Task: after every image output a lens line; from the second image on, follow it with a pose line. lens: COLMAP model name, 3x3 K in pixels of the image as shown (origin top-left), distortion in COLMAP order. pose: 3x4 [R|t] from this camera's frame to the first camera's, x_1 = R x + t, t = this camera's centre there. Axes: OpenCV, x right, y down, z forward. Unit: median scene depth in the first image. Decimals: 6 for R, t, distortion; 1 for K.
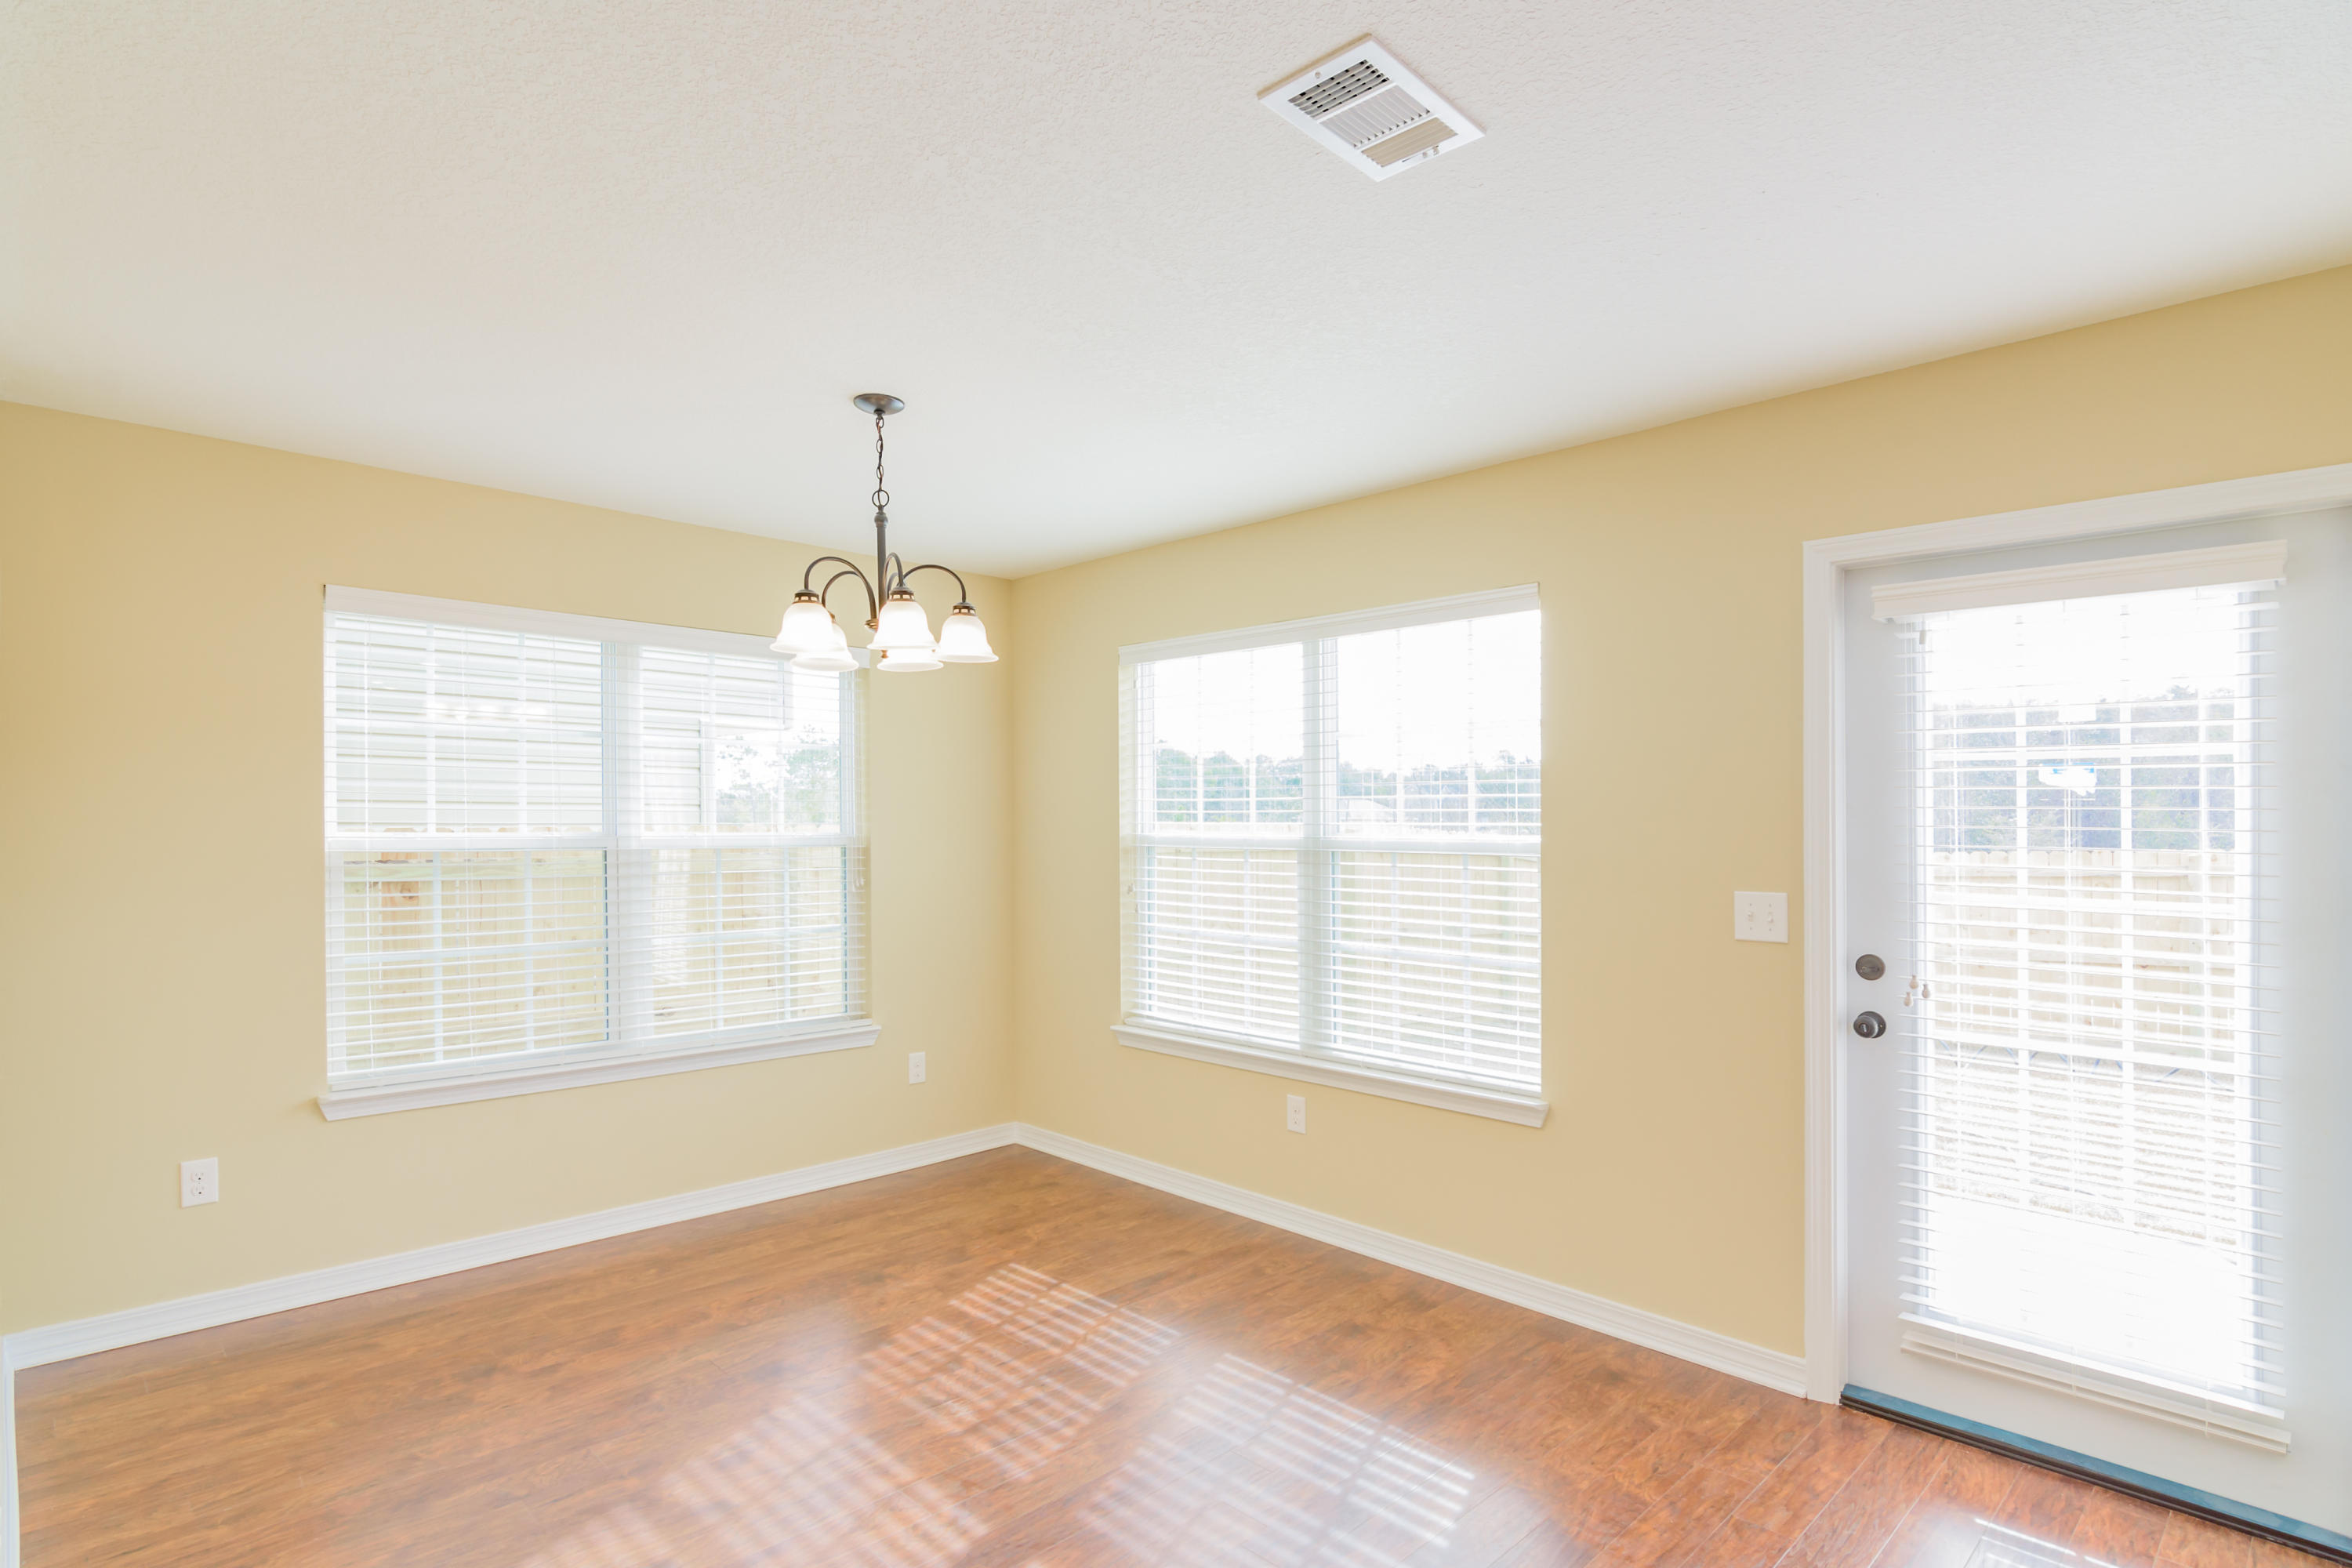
lens RADIAL K [[1195.3, 0, 1160.6], [0, 1195.3, 843.4], [0, 0, 1]] dist [-0.003449, -0.000108]
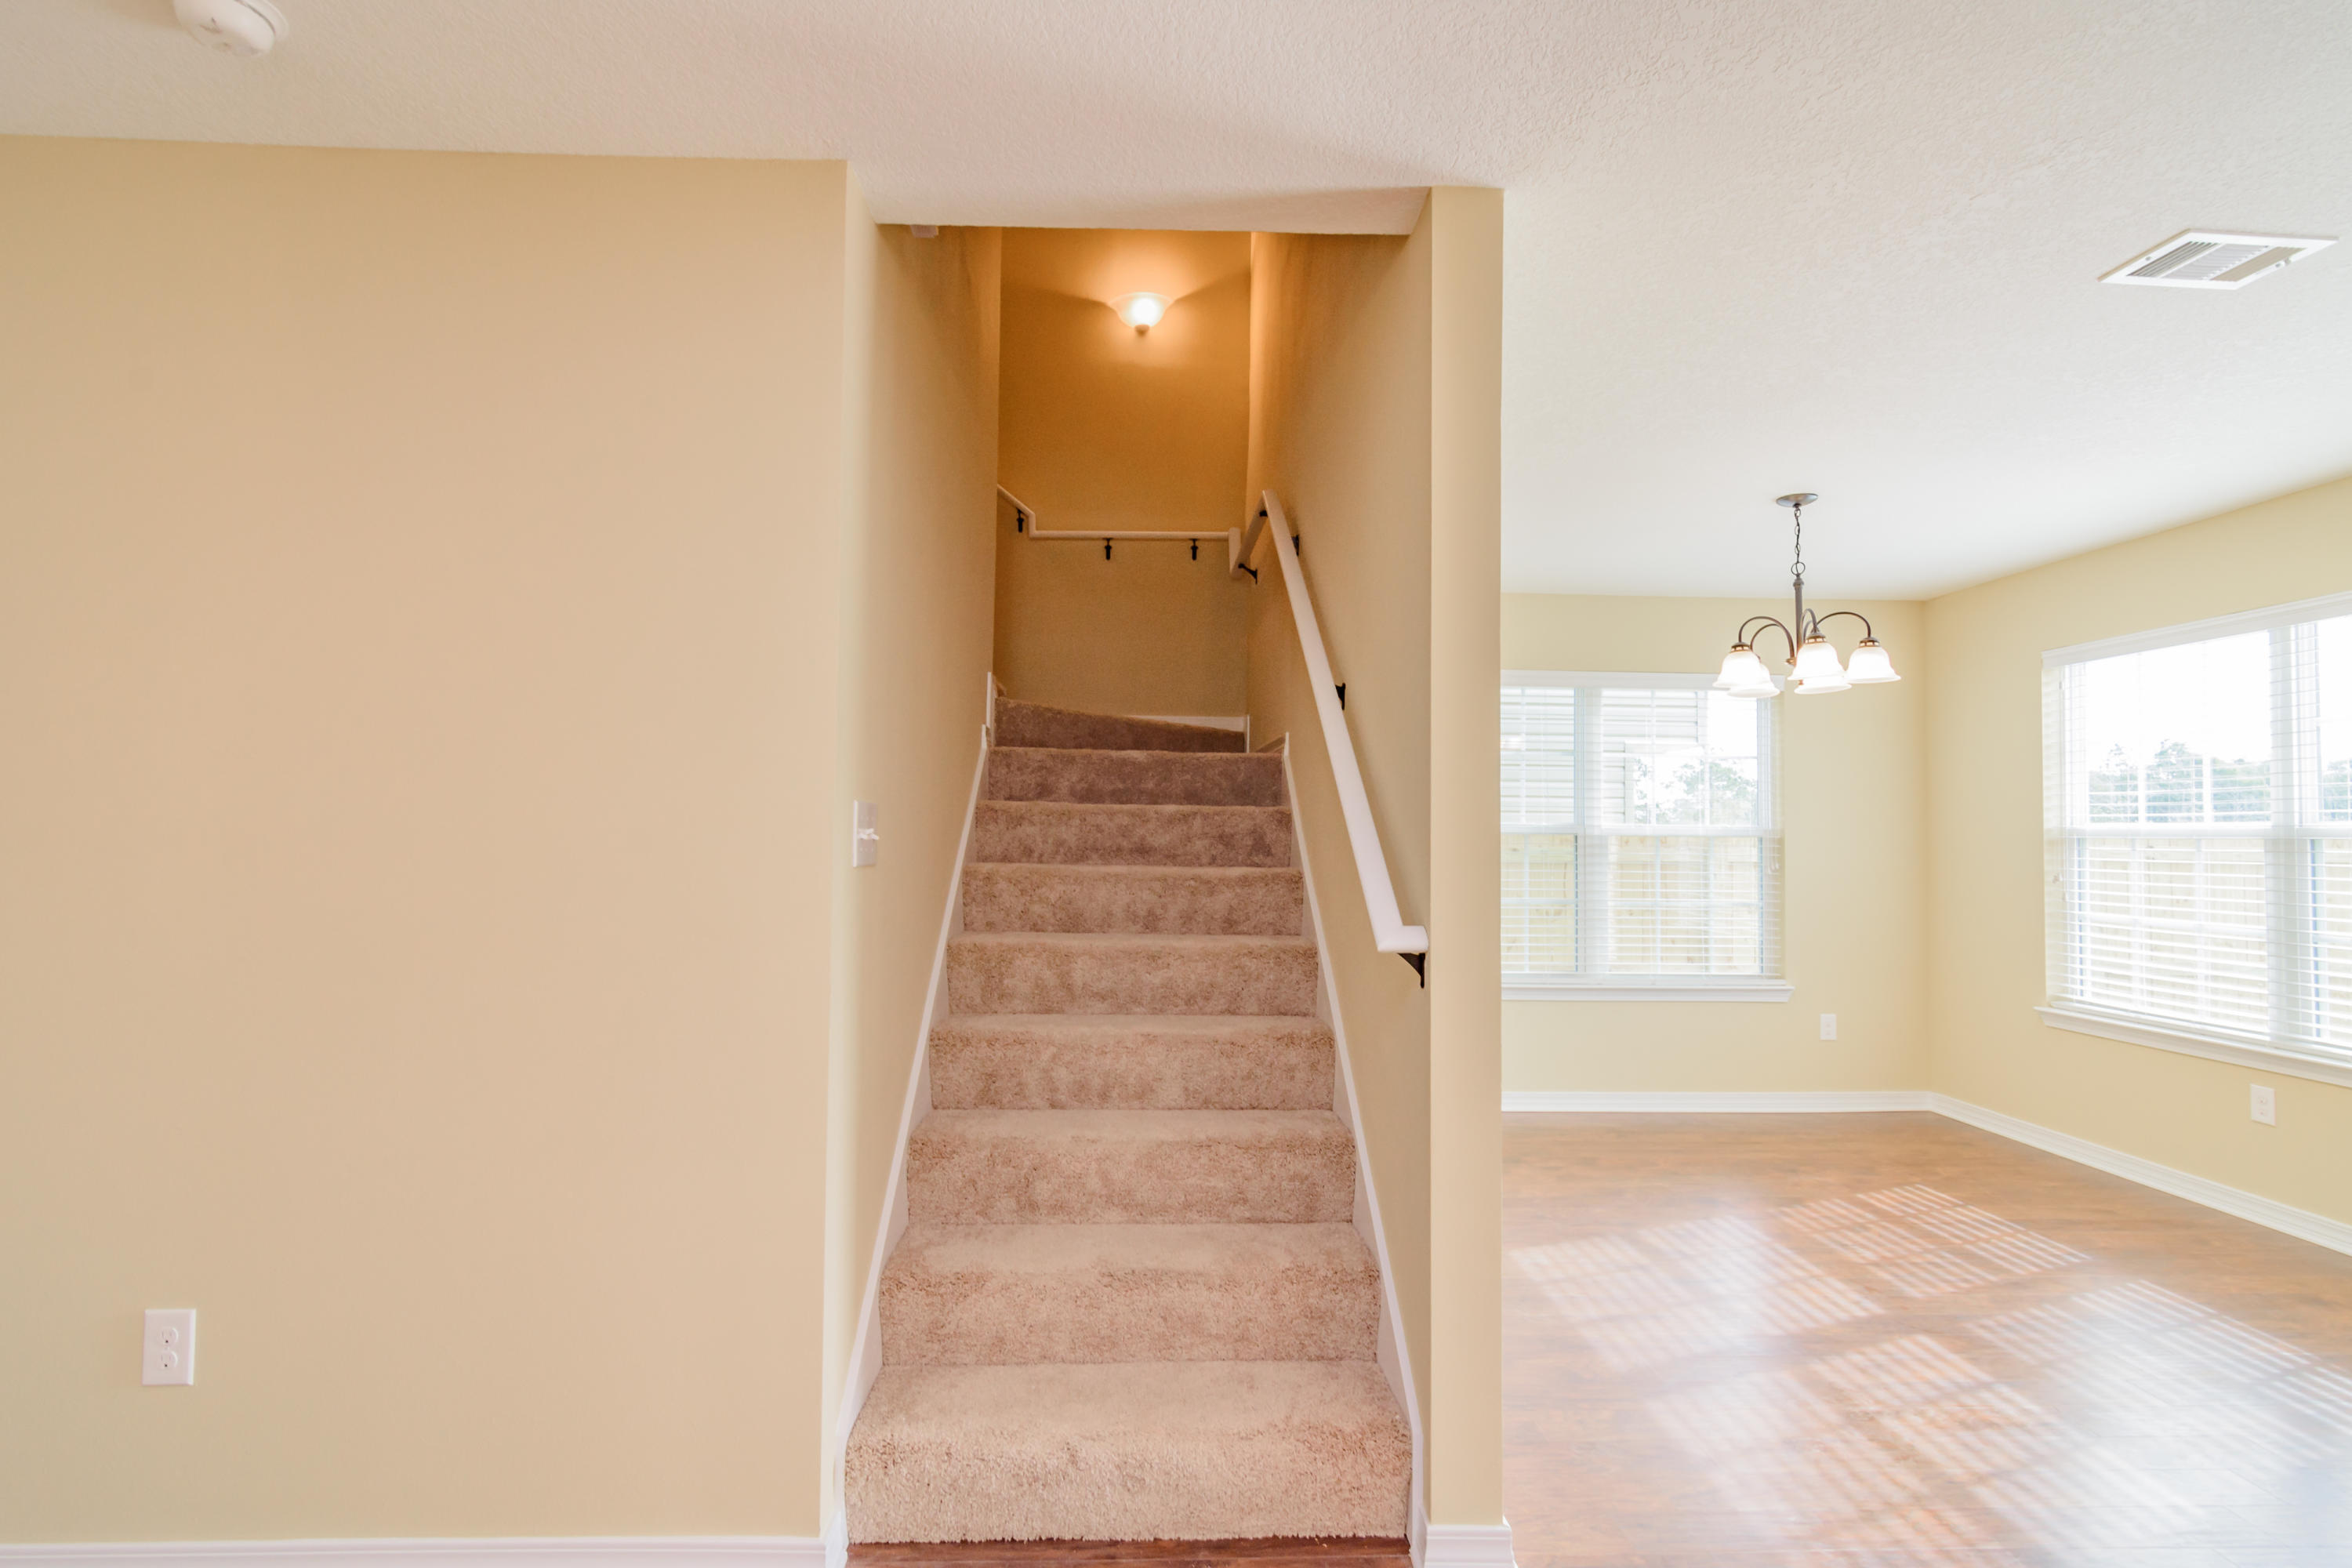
lens RADIAL K [[1120.8, 0, 1175.6], [0, 1120.8, 817.9], [0, 0, 1]] dist [0.000421, 0.001228]
pose [[0.746443, -0.006181, -0.665420, 0.072539], [-0.019462, 0.999326, -0.031115, 0.041660], [0.665164, 0.036176, 0.745820, -0.355650]]
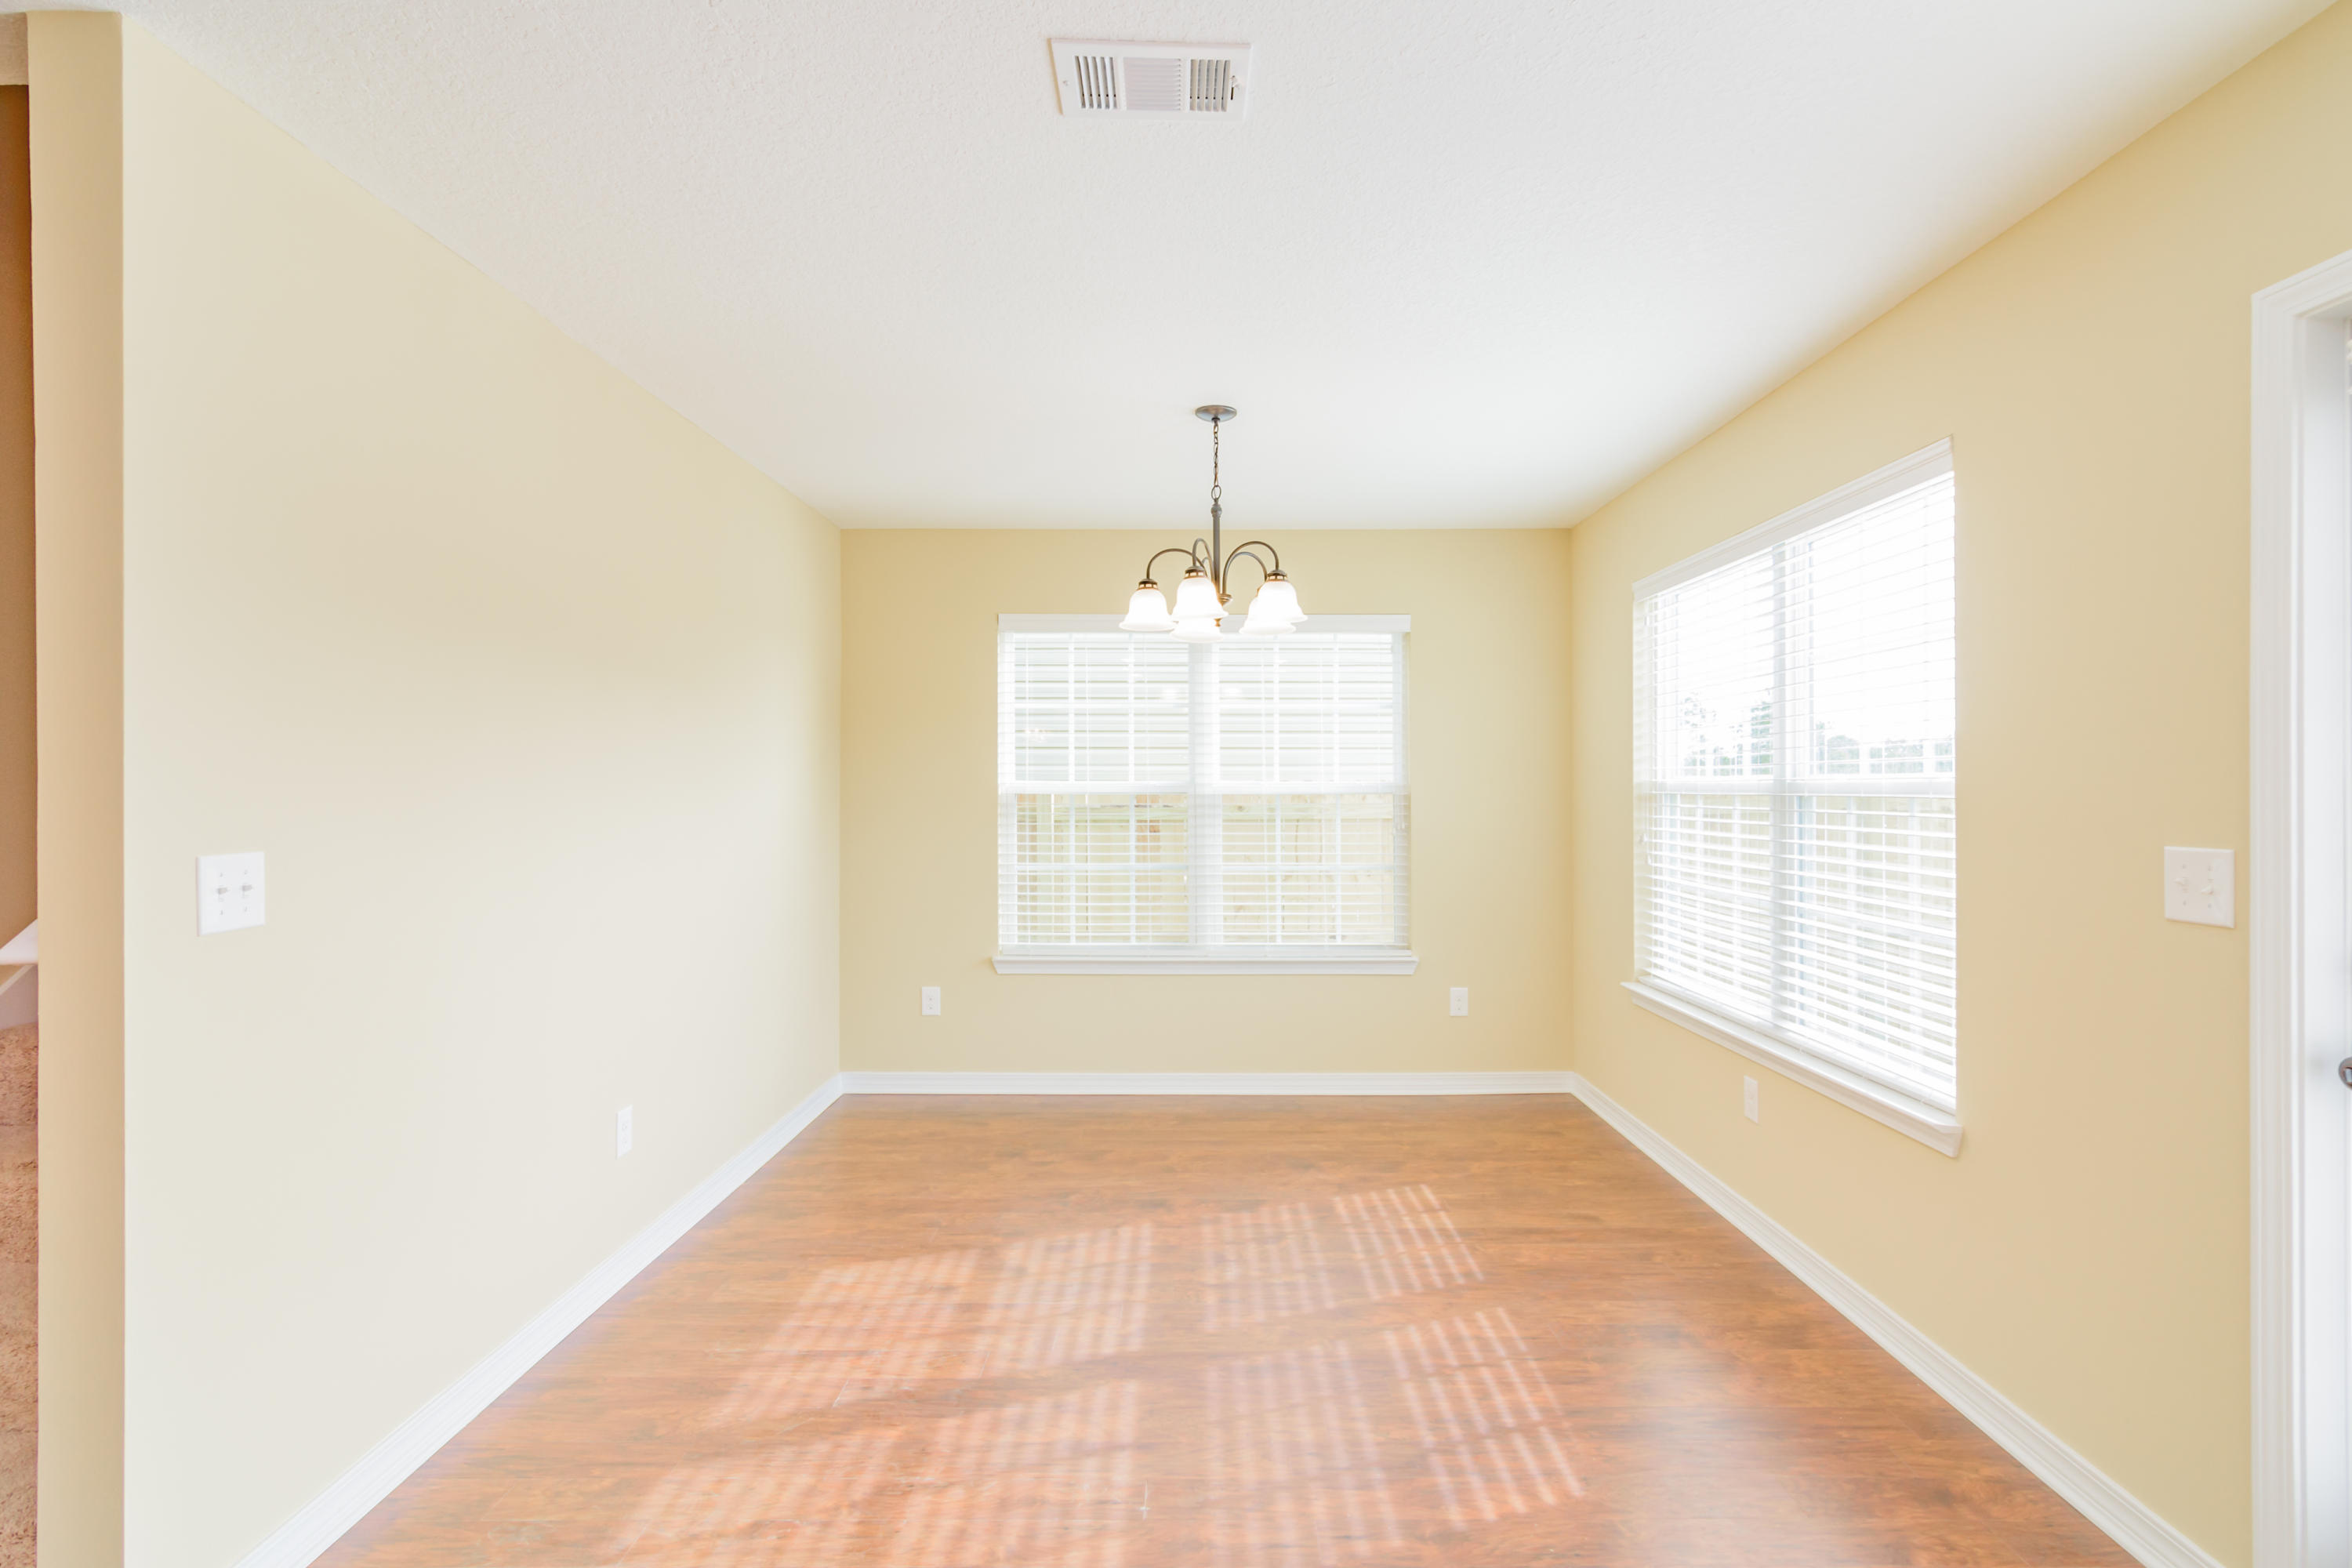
lens RADIAL K [[1134.1, 0, 1188.3], [0, 1134.1, 809.1], [0, 0, 1]] dist [-0.000367, 0.000693]
pose [[0.719292, 0.009117, -0.694648, 0.456828], [-0.008078, 0.999956, 0.004760, 0.018072], [0.694661, 0.002187, 0.719334, 0.145418]]
